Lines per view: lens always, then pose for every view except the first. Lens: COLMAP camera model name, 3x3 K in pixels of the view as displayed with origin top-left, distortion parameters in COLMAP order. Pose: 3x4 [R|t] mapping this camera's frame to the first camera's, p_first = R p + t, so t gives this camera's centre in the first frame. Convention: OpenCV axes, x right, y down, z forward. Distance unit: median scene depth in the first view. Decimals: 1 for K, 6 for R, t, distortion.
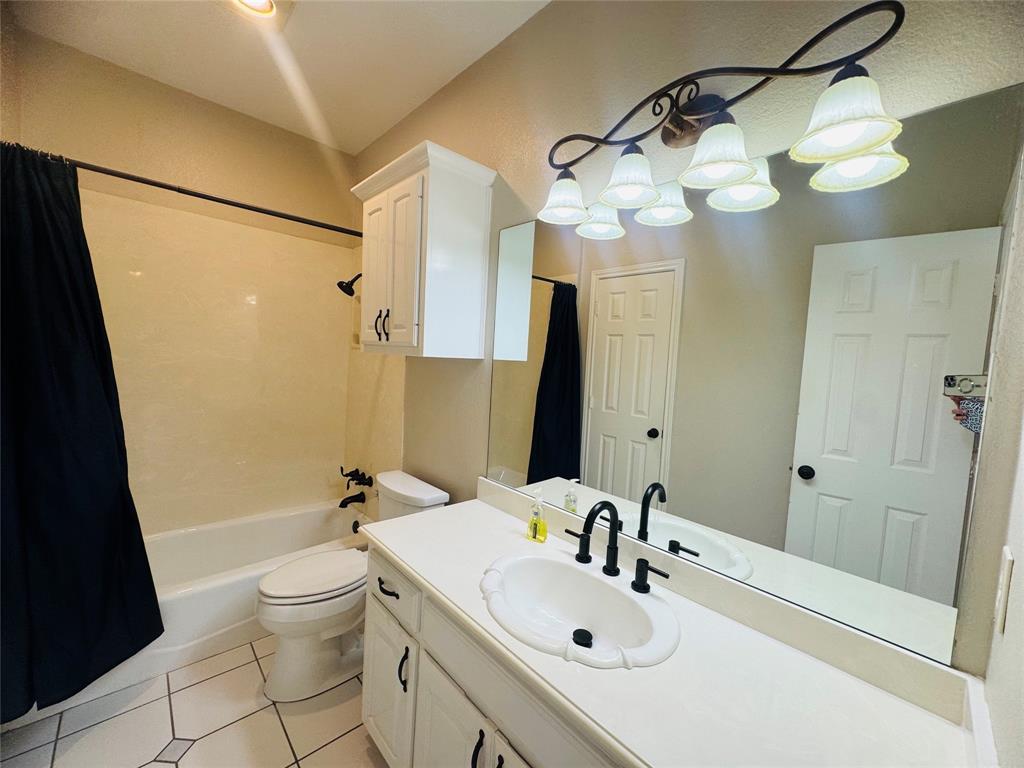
lens RADIAL K [[407.9, 0, 512.0], [0, 407.9, 384.0], [0, 0, 1]] dist [-0.000113, -0.000017]
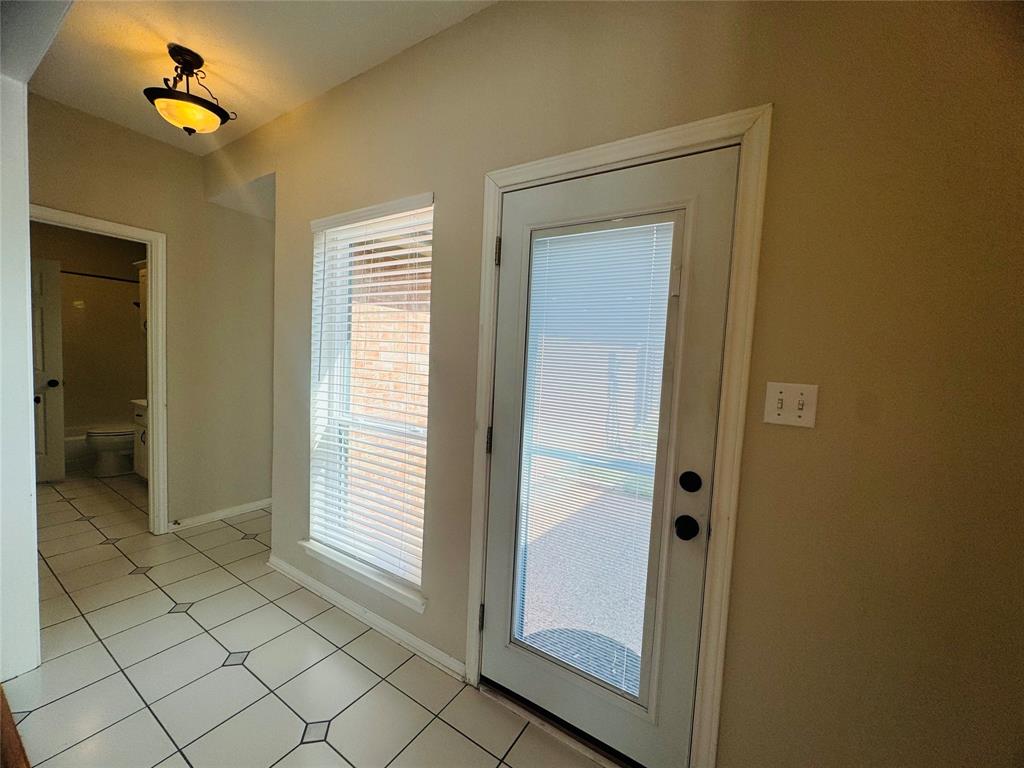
lens RADIAL K [[407.0, 0, 512.0], [0, 407.0, 384.0], [0, 0, 1]] dist [0.002059, -0.000010]
pose [[0.970135, -0.027973, 0.240946, 0.935268], [0.024166, 0.999532, 0.018743, 0.161643], [-0.241357, -0.012361, 0.970358, -1.469129]]
